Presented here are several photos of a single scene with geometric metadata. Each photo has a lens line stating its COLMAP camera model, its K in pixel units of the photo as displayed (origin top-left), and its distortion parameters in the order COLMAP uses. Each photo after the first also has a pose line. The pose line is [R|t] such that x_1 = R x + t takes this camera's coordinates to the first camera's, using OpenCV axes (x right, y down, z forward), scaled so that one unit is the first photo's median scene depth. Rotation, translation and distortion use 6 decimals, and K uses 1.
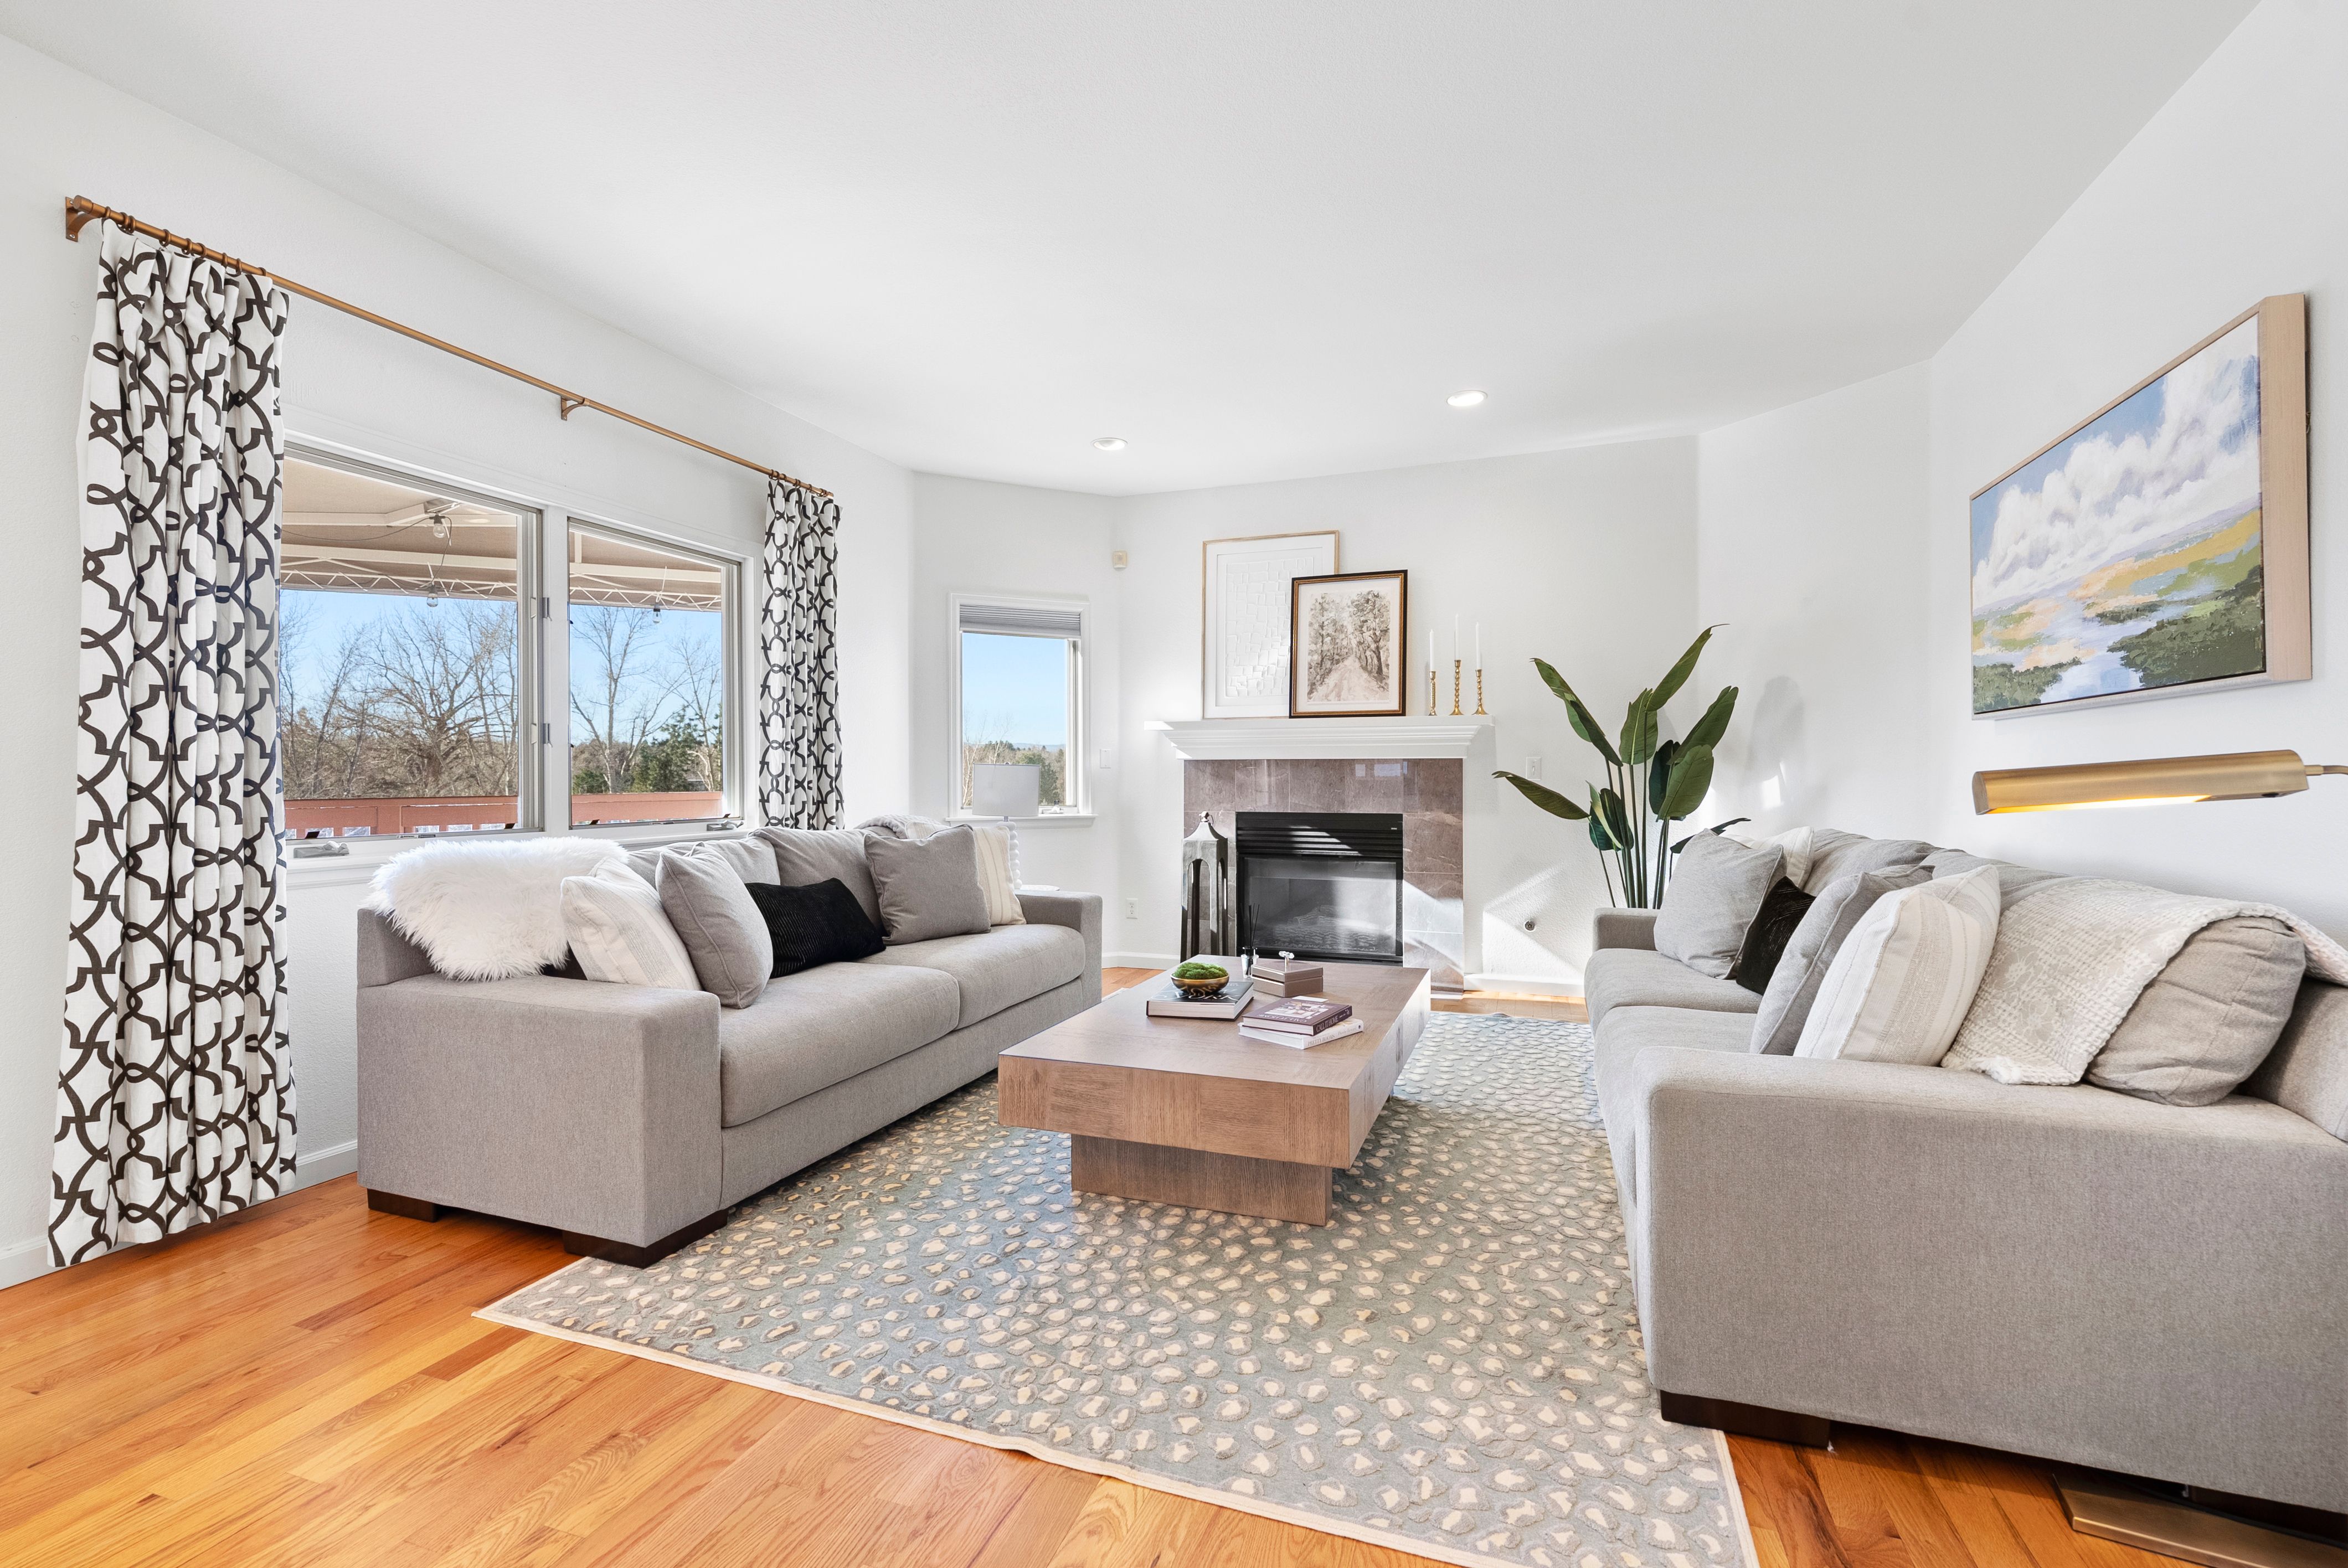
lens RADIAL K [[1040.9, 0, 1171.2], [0, 1040.9, 777.8], [0, 0, 1]] dist [-0.001908, -0.000043]
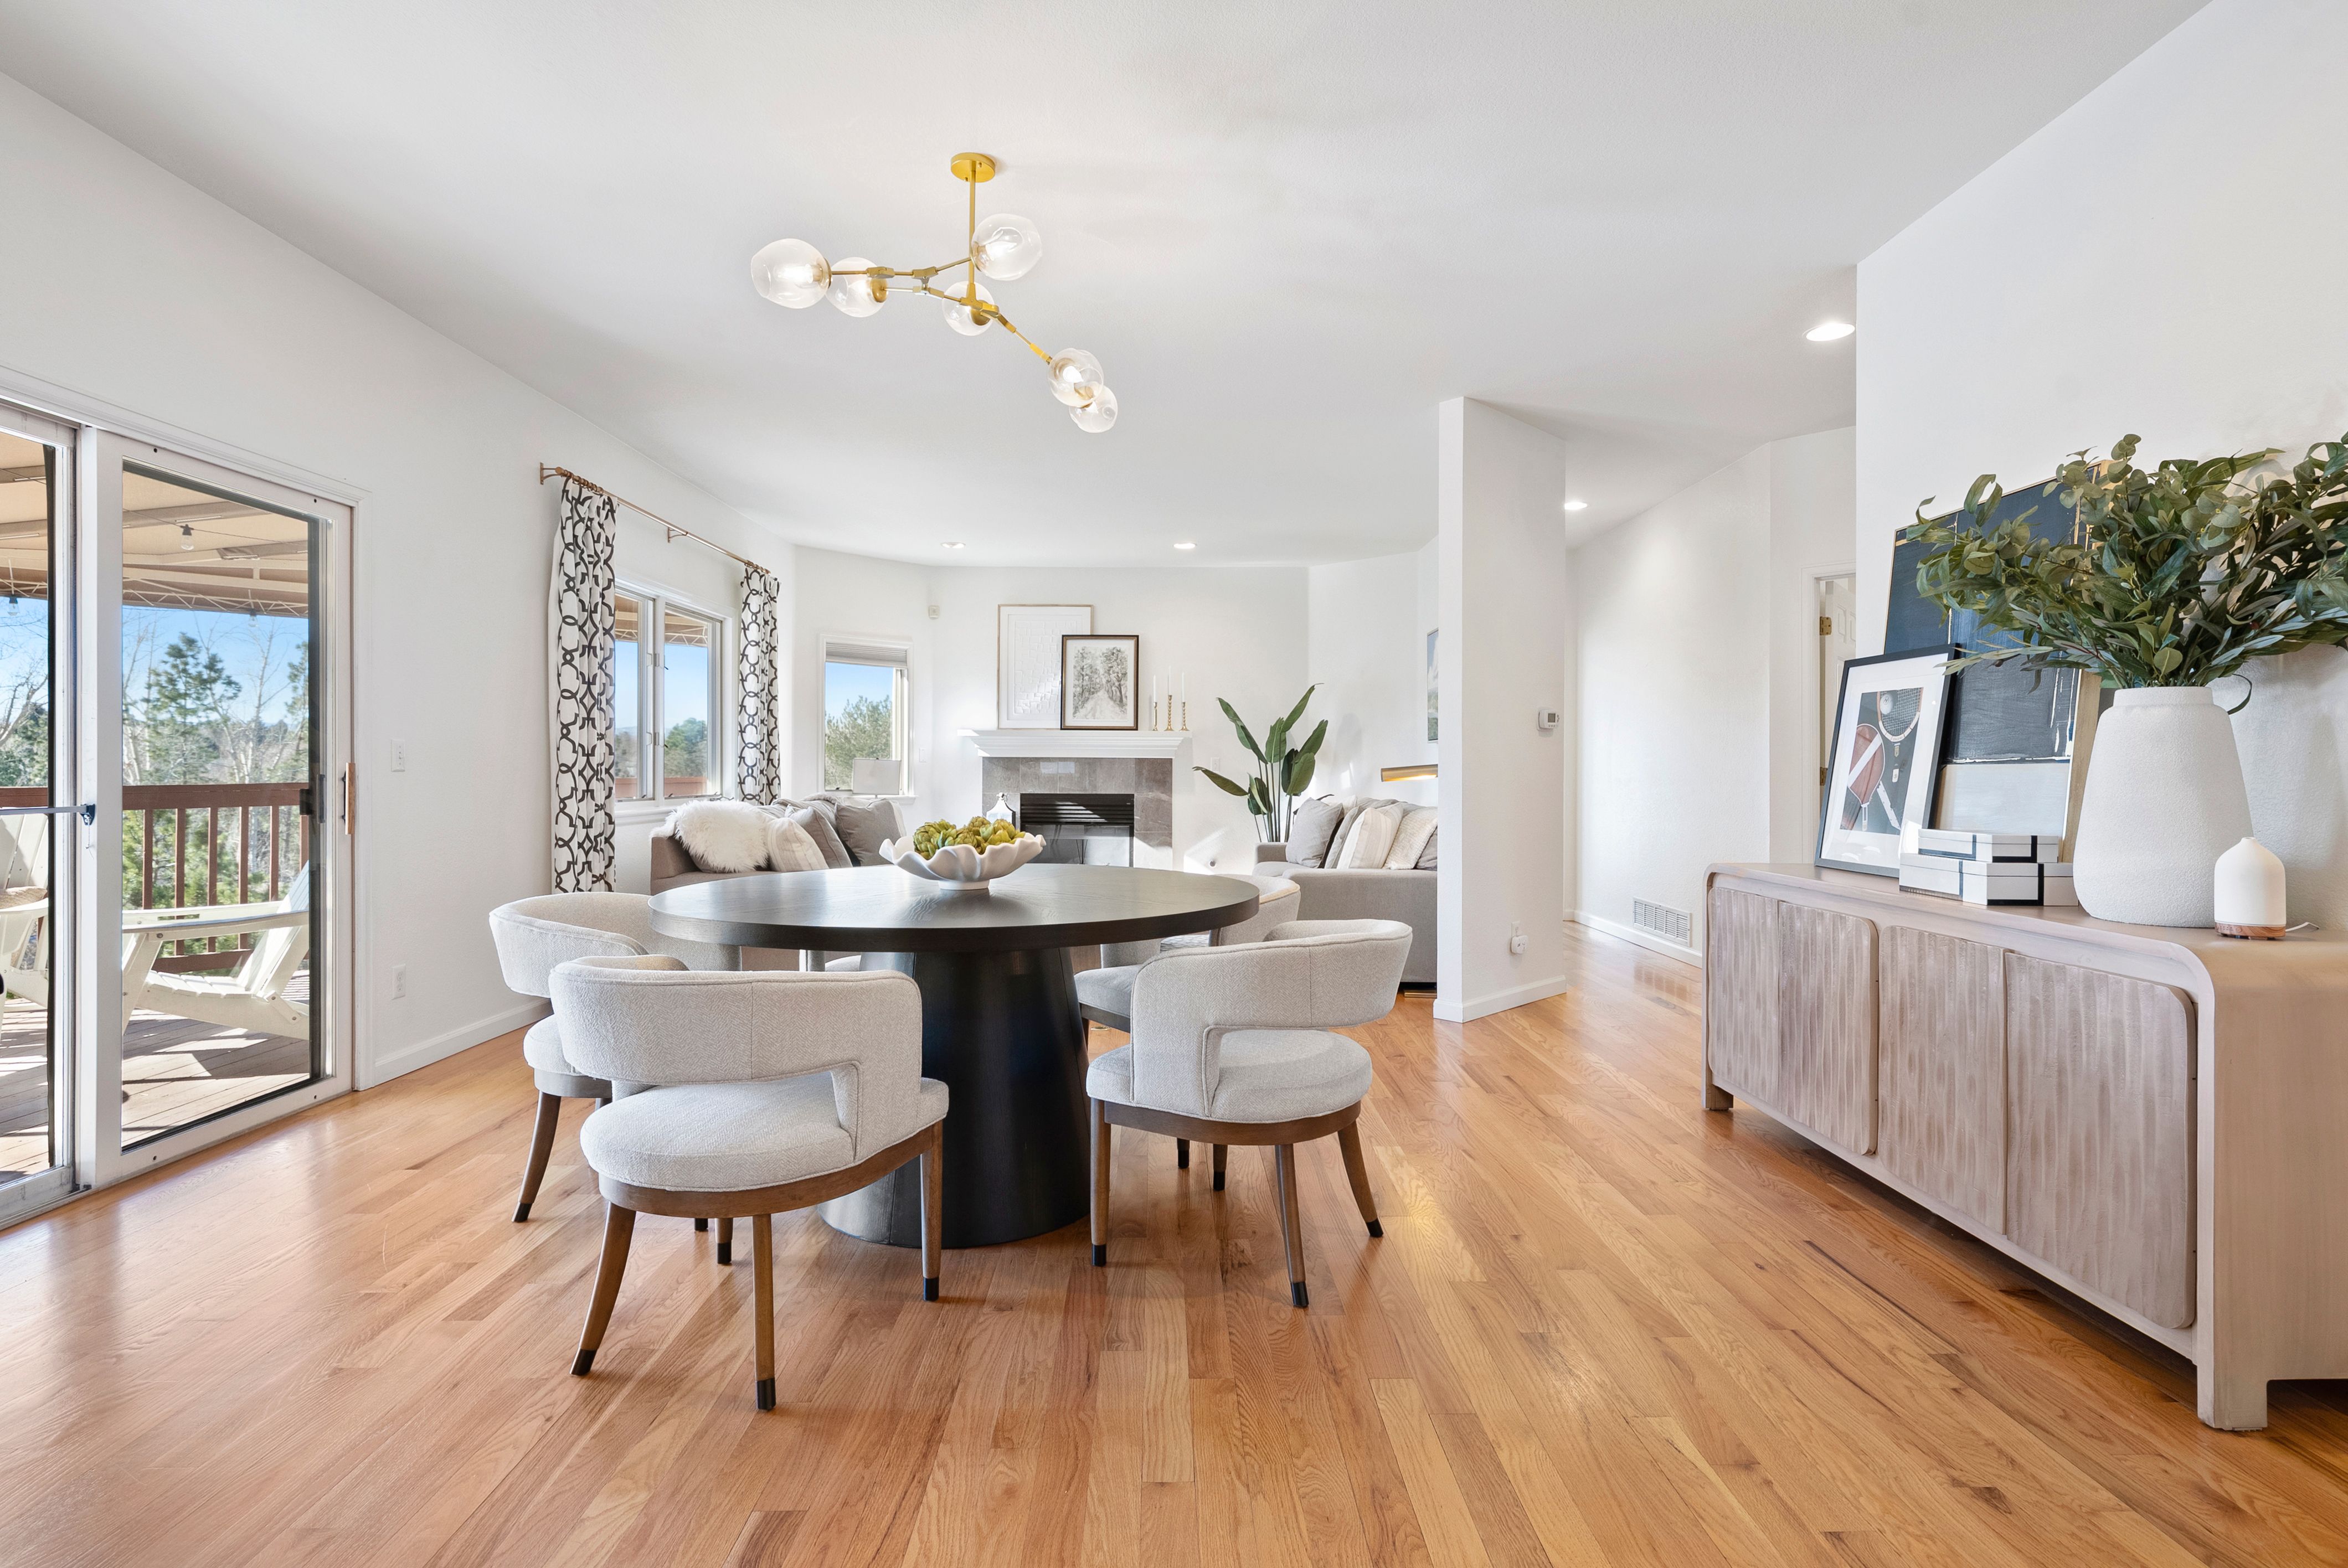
lens RADIAL K [[1124.7, 0, 1180.6], [0, 1124.7, 777.0], [0, 0, 1]] dist [0.002578, -0.000076]
pose [[0.939659, 0.003802, 0.342092, -0.289764], [-0.005373, 0.999979, 0.003644, 0.003601], [-0.342071, -0.005262, 0.939659, -0.598194]]
